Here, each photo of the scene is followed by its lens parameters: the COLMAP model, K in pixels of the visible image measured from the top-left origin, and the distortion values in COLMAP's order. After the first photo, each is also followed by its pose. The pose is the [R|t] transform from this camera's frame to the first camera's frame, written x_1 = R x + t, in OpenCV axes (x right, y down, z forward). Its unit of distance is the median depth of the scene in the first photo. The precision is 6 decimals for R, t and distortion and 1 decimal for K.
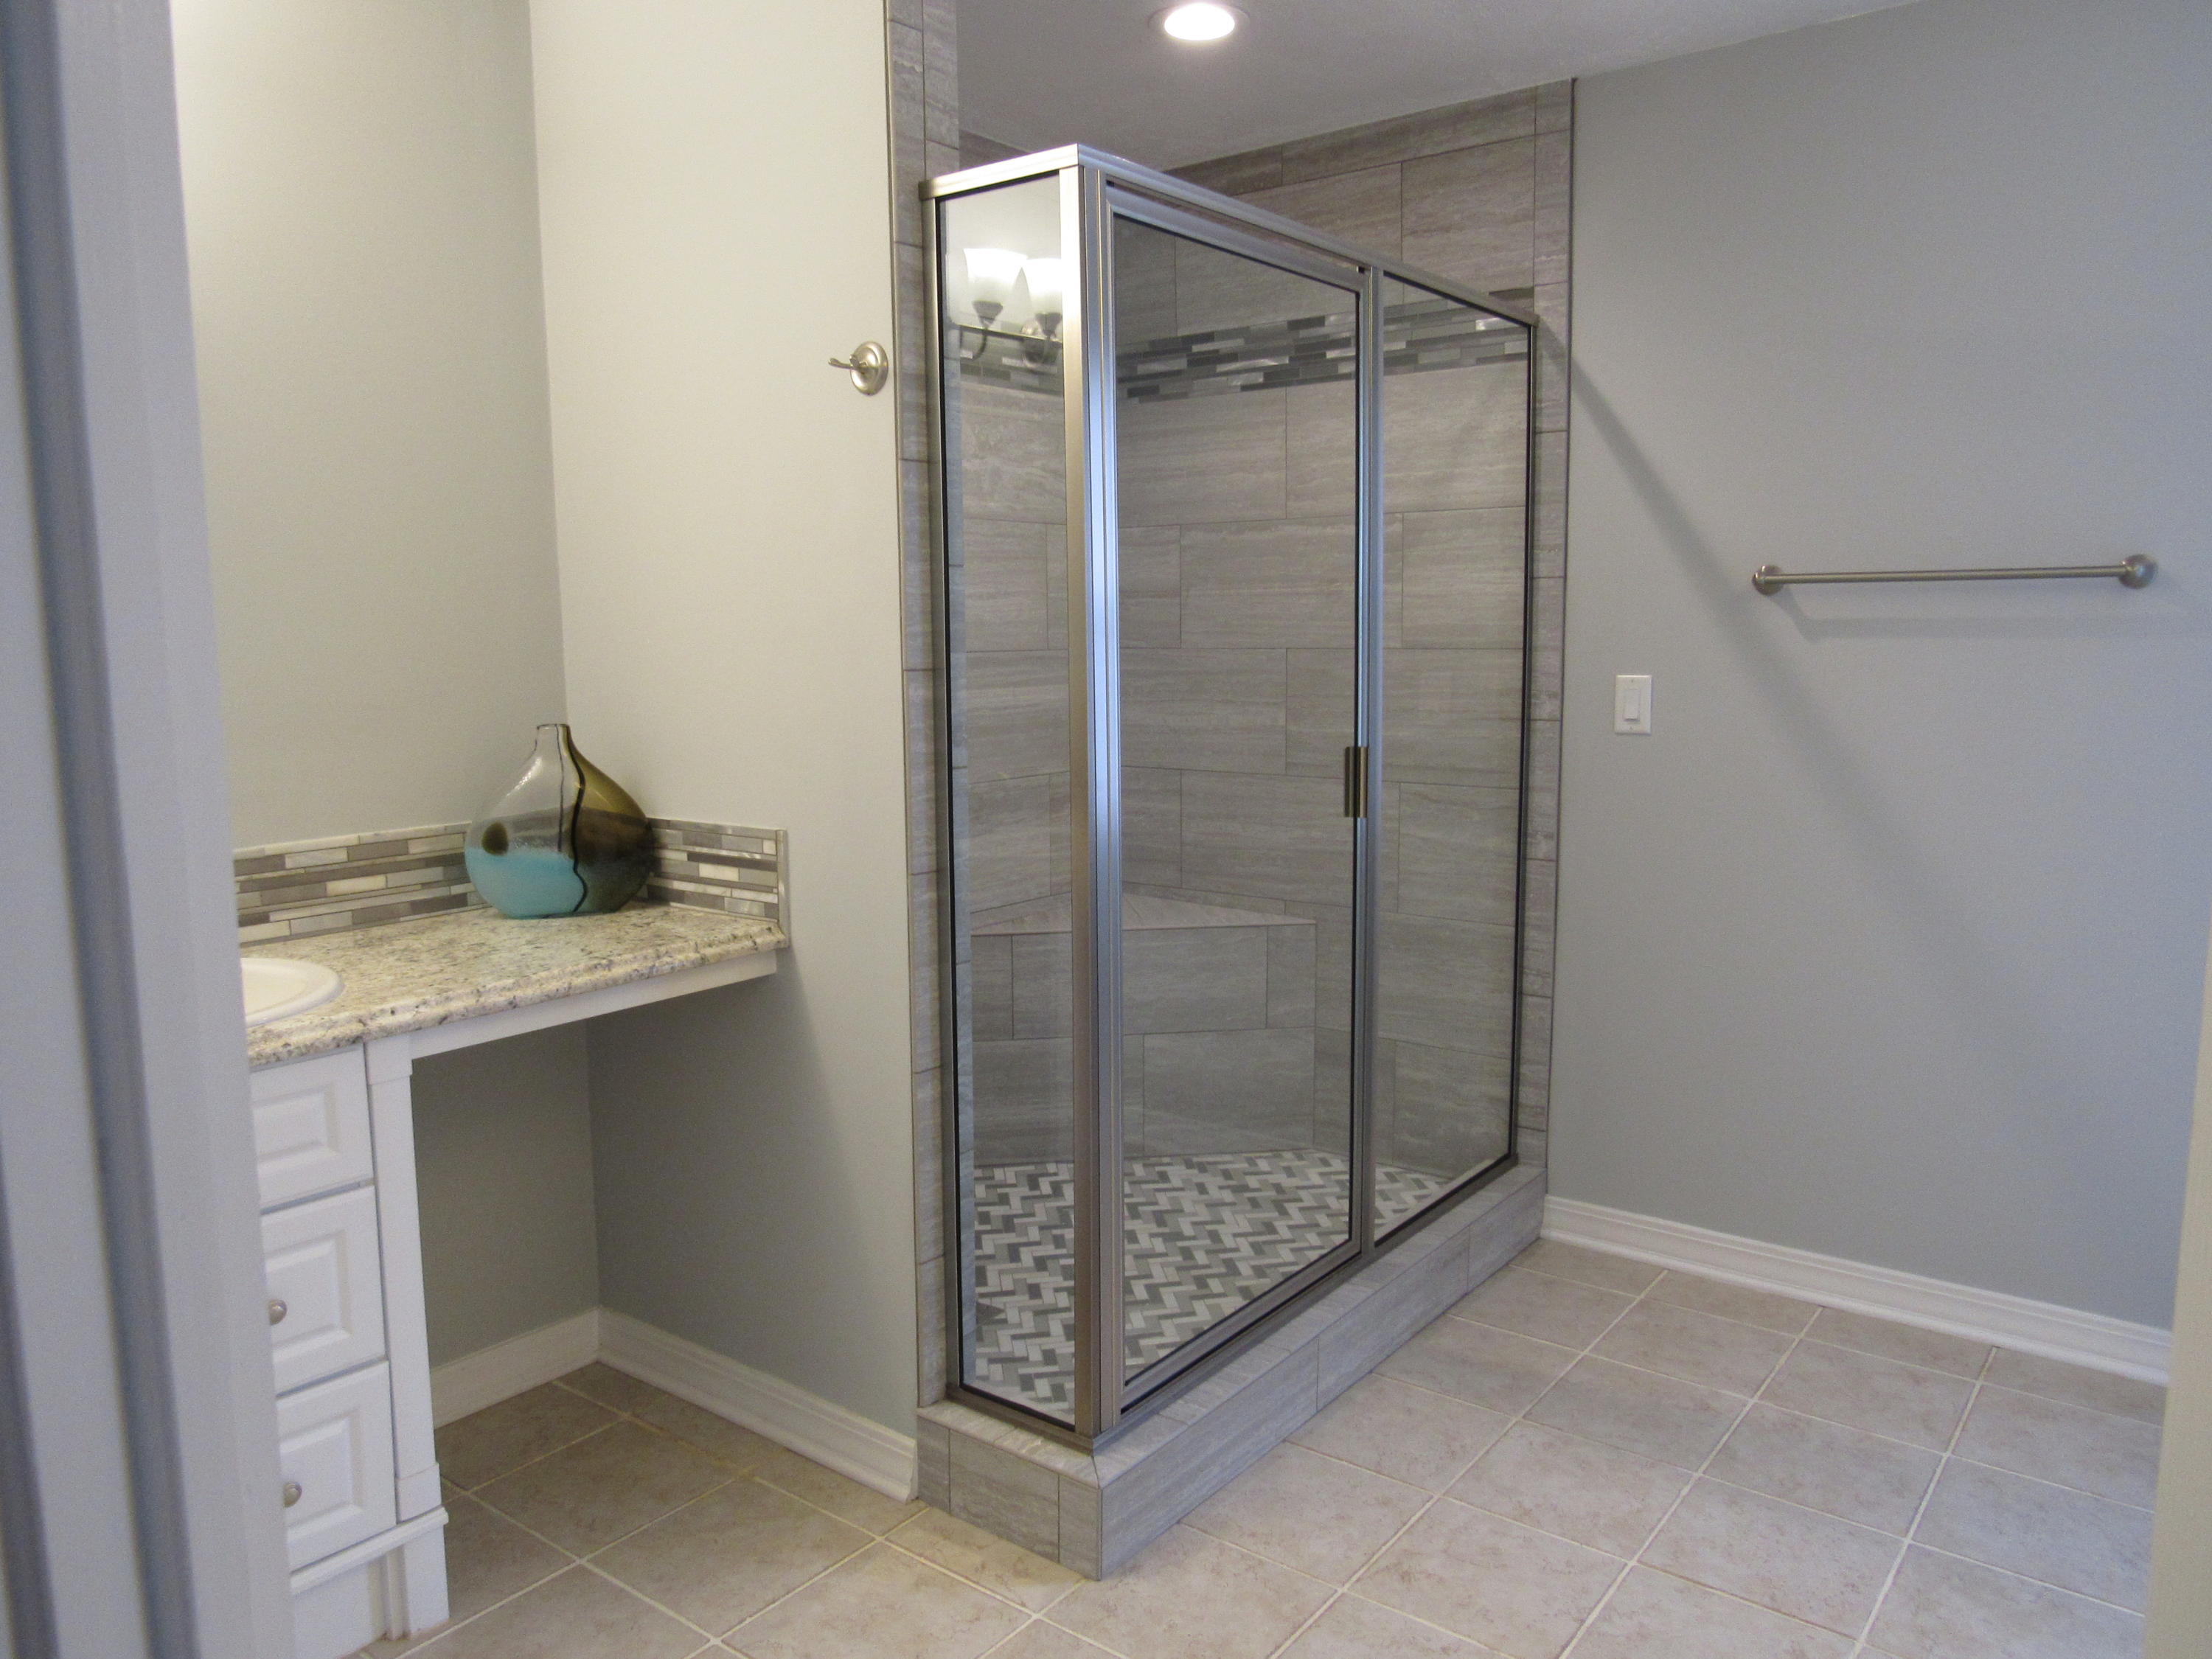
lens RADIAL K [[1602.5, 0, 1047.9], [0, 1602.5, 819.4], [0, 0, 1]] dist [-0.020989, 0.001328]
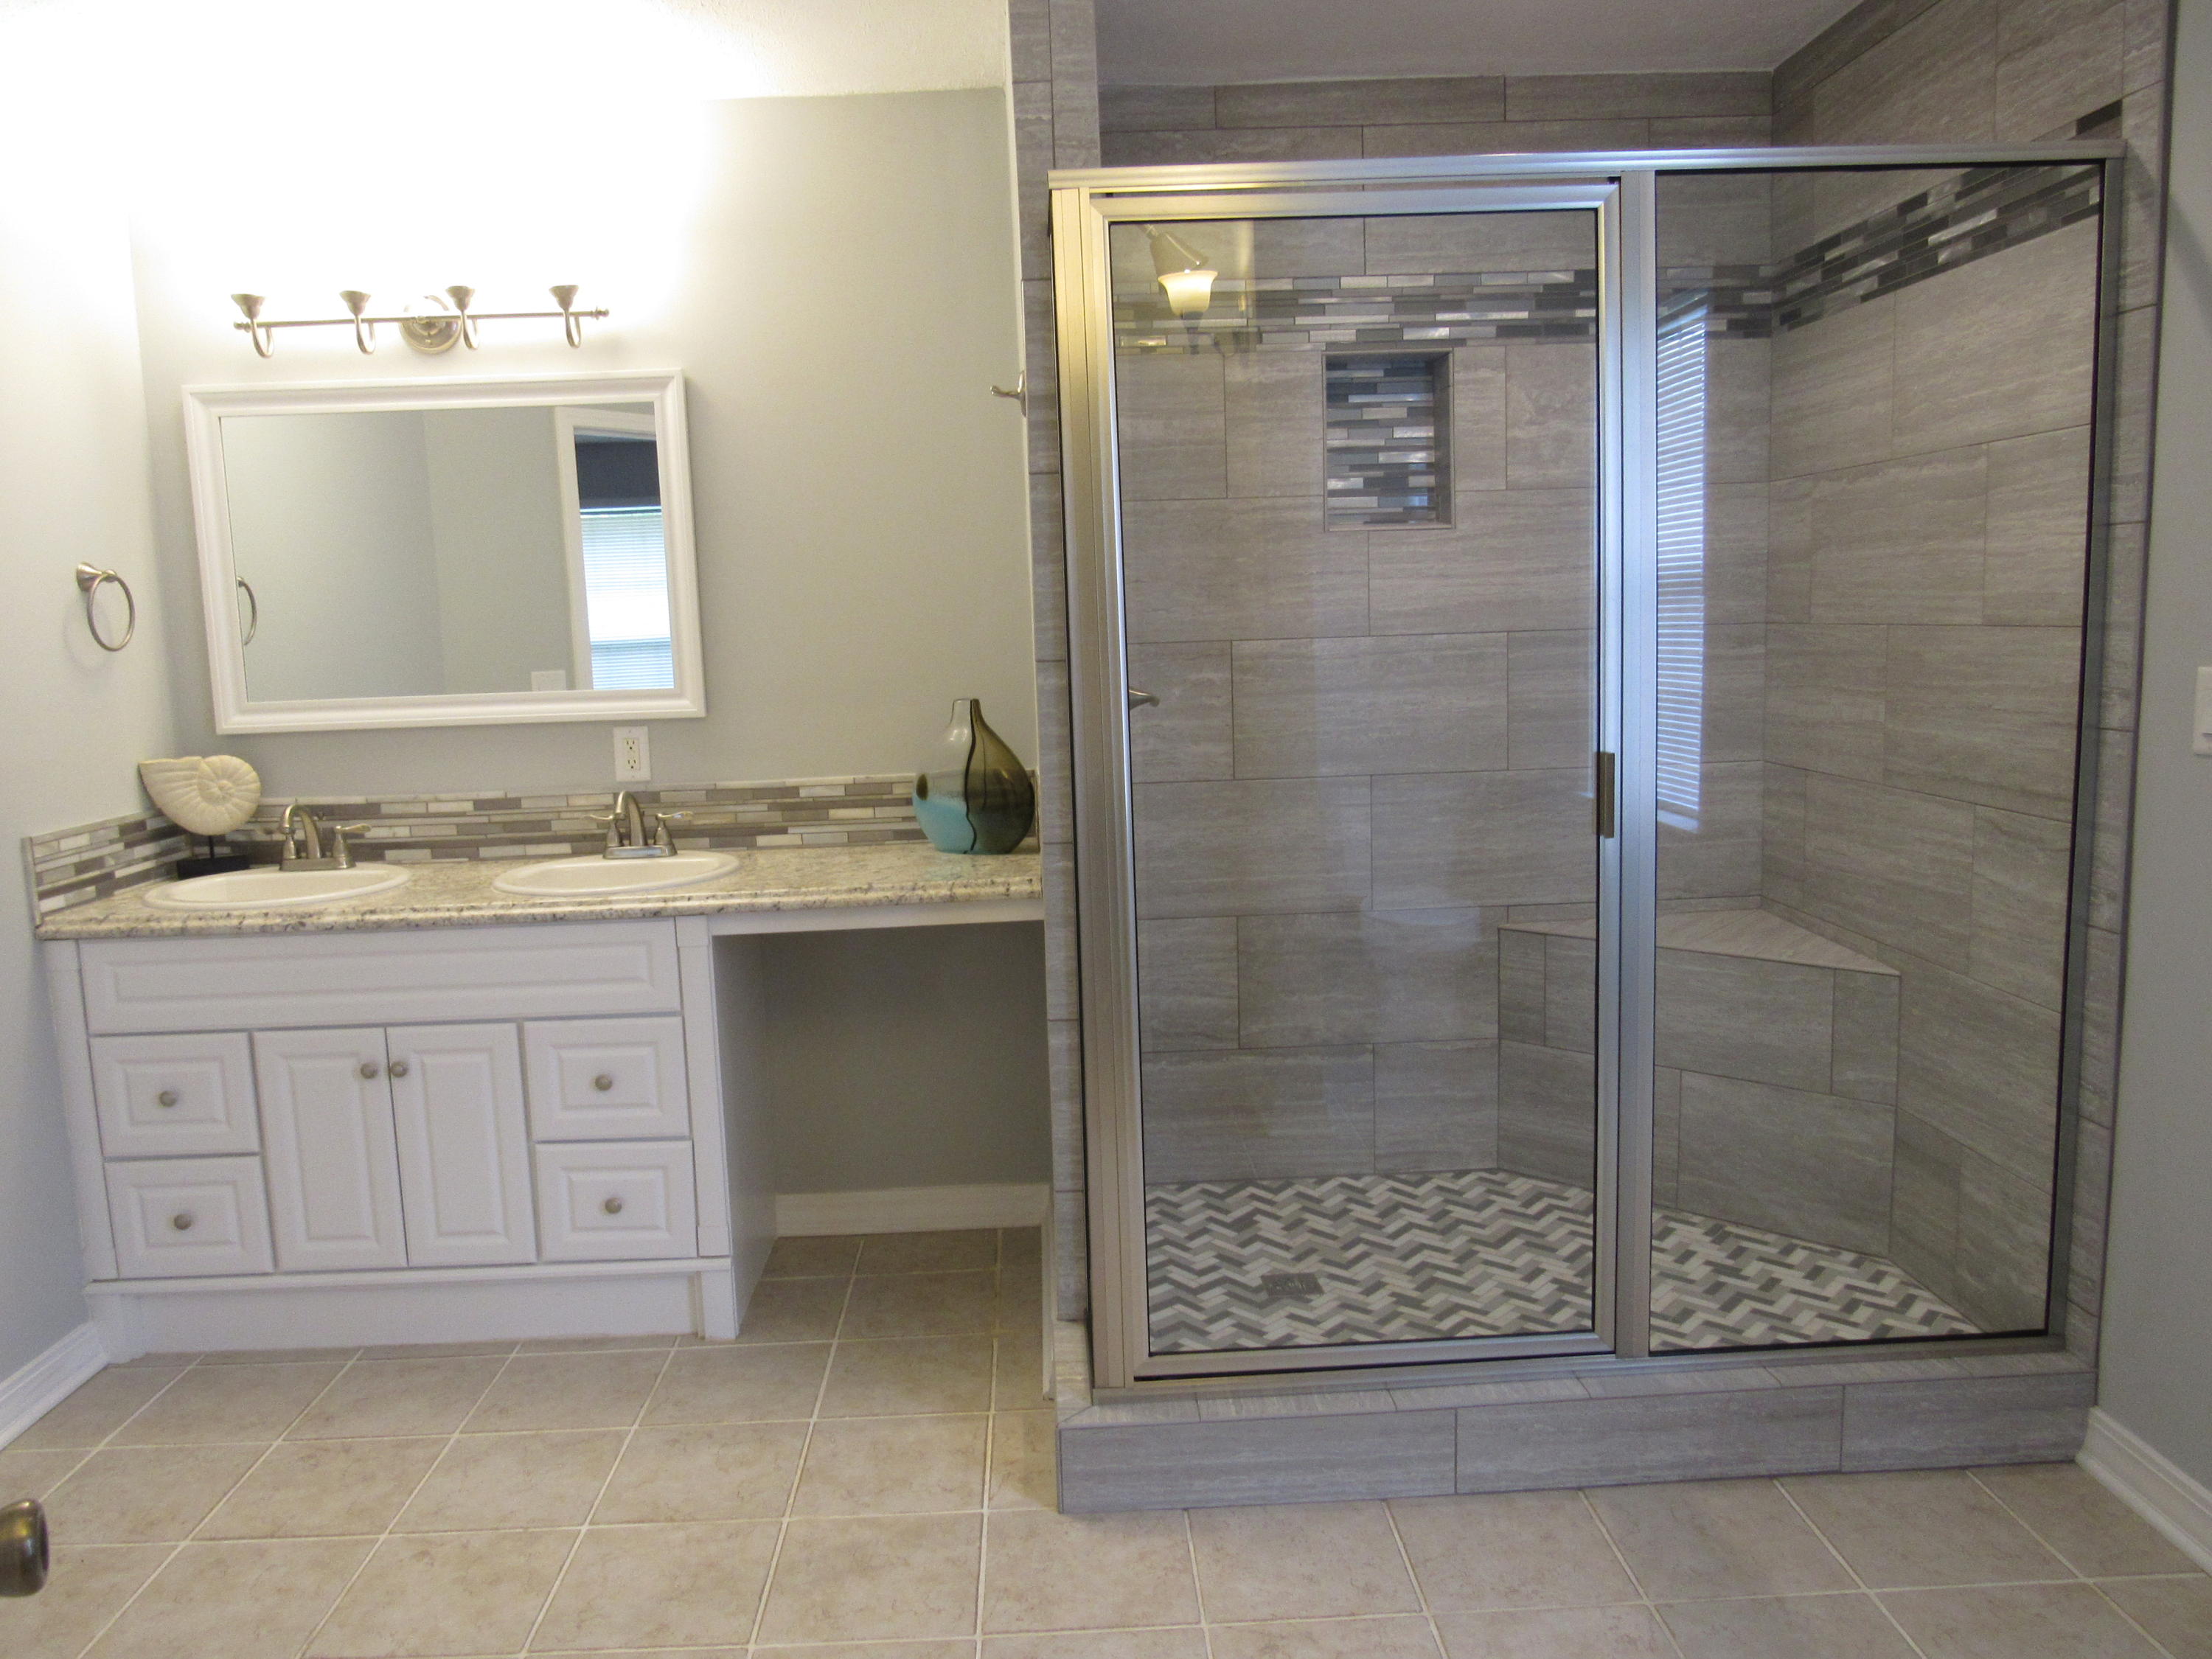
lens RADIAL K [[1579.1, 0, 1065.4], [0, 1579.1, 814.4], [0, 0, 1]] dist [-0.015006, 0.020992]
pose [[0.642954, 0.084226, -0.761260, 0.695345], [-0.063730, 0.996371, 0.056414, -0.044858], [0.763249, 0.012244, 0.645989, 0.270574]]
